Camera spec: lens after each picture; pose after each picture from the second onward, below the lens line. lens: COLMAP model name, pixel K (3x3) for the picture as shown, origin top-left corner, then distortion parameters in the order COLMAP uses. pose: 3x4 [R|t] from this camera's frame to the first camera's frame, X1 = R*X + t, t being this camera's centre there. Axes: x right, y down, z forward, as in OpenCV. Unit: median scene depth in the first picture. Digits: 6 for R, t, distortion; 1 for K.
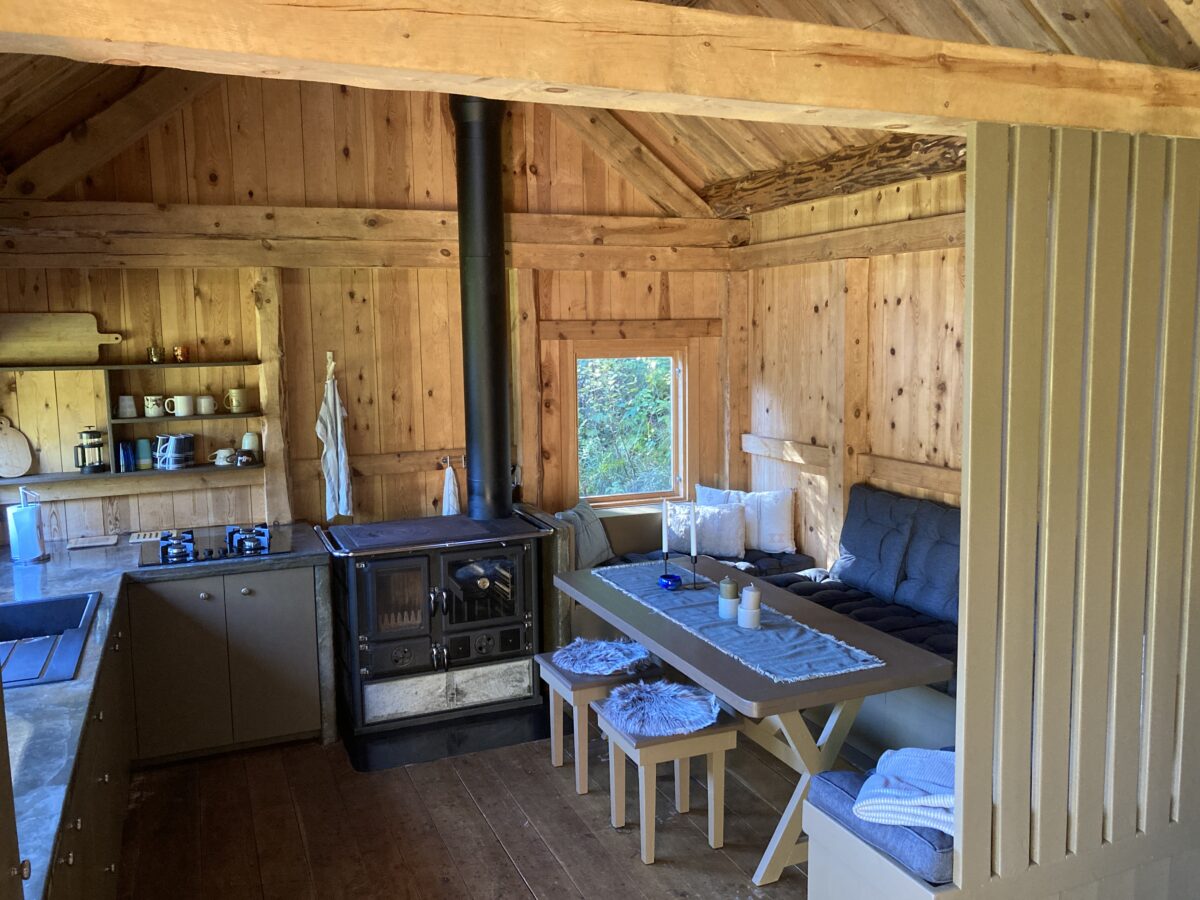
lens RADIAL K [[972.9, 0, 598.1], [0, 972.9, 437.0], [0, 0, 1]] dist [0.030276, -0.064662]
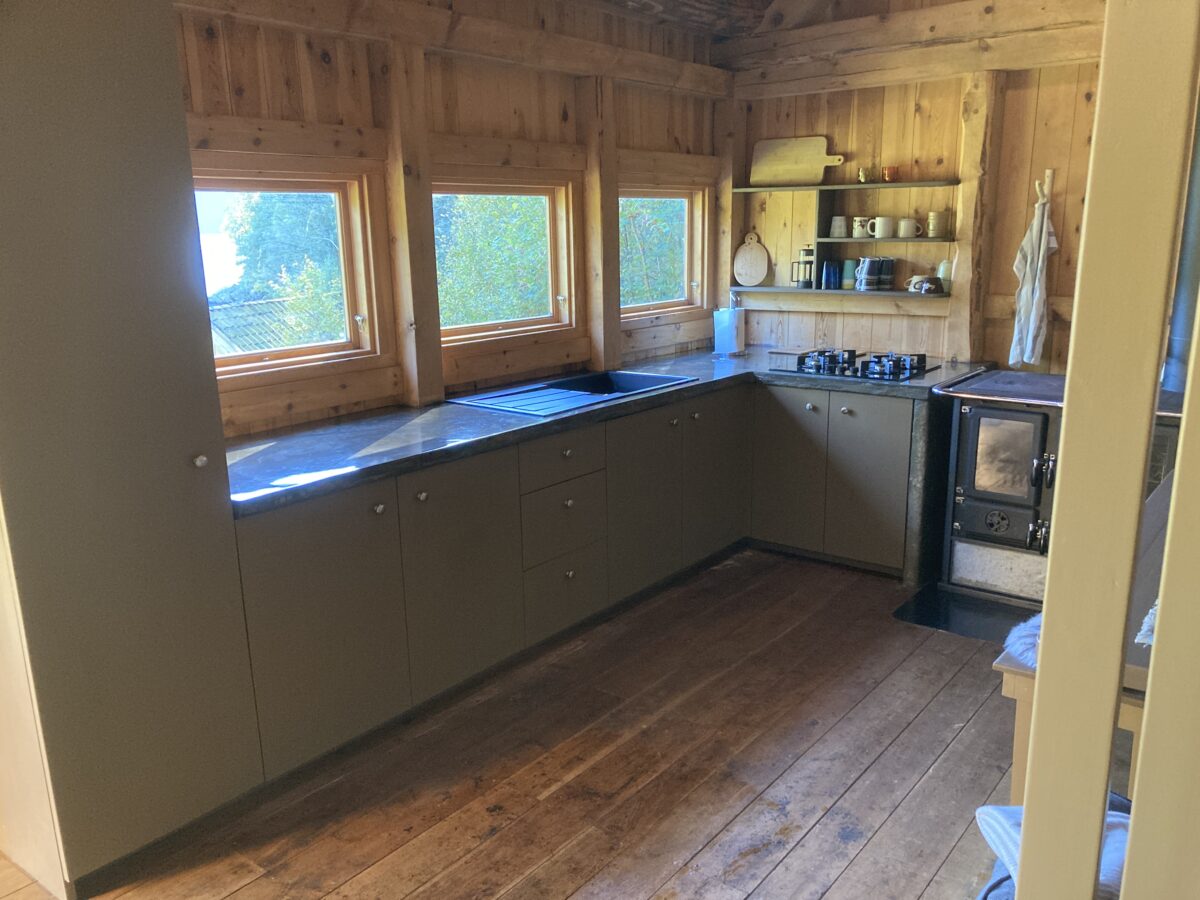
lens RADIAL K [[968.8, 0, 603.8], [0, 968.8, 456.0], [0, 0, 1]] dist [0.008366, 0.008267]
pose [[0.492784, 0.214903, -0.843197, 0.265128], [-0.086417, 0.976319, 0.198328, 0.019694], [0.865850, -0.024866, 0.499686, 0.202970]]
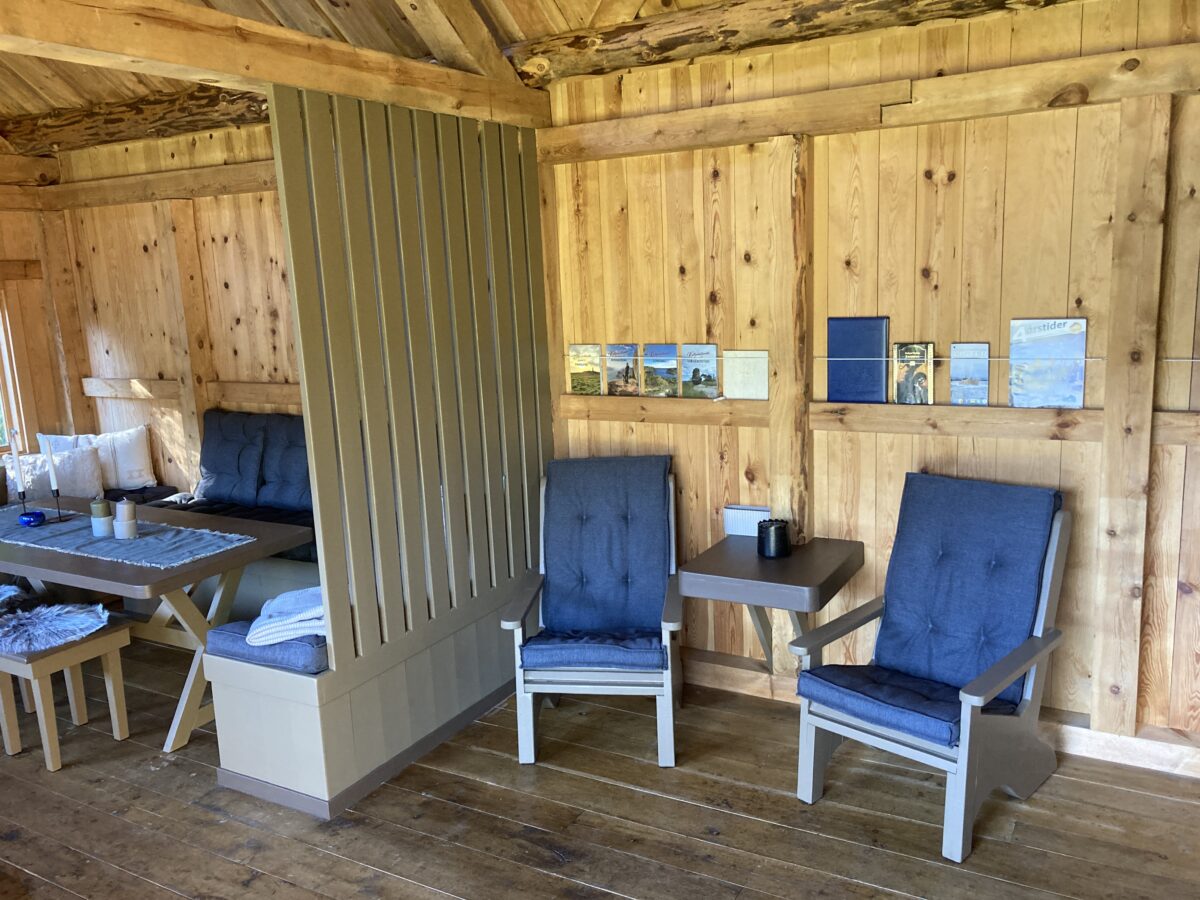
lens RADIAL K [[968.8, 0, 603.8], [0, 968.8, 456.0], [0, 0, 1]] dist [0.008366, 0.008267]
pose [[0.786598, -0.134910, 0.602548, -0.071418], [0.096516, 0.990708, 0.095822, 0.055700], [-0.609876, -0.017218, 0.792310, -0.194449]]
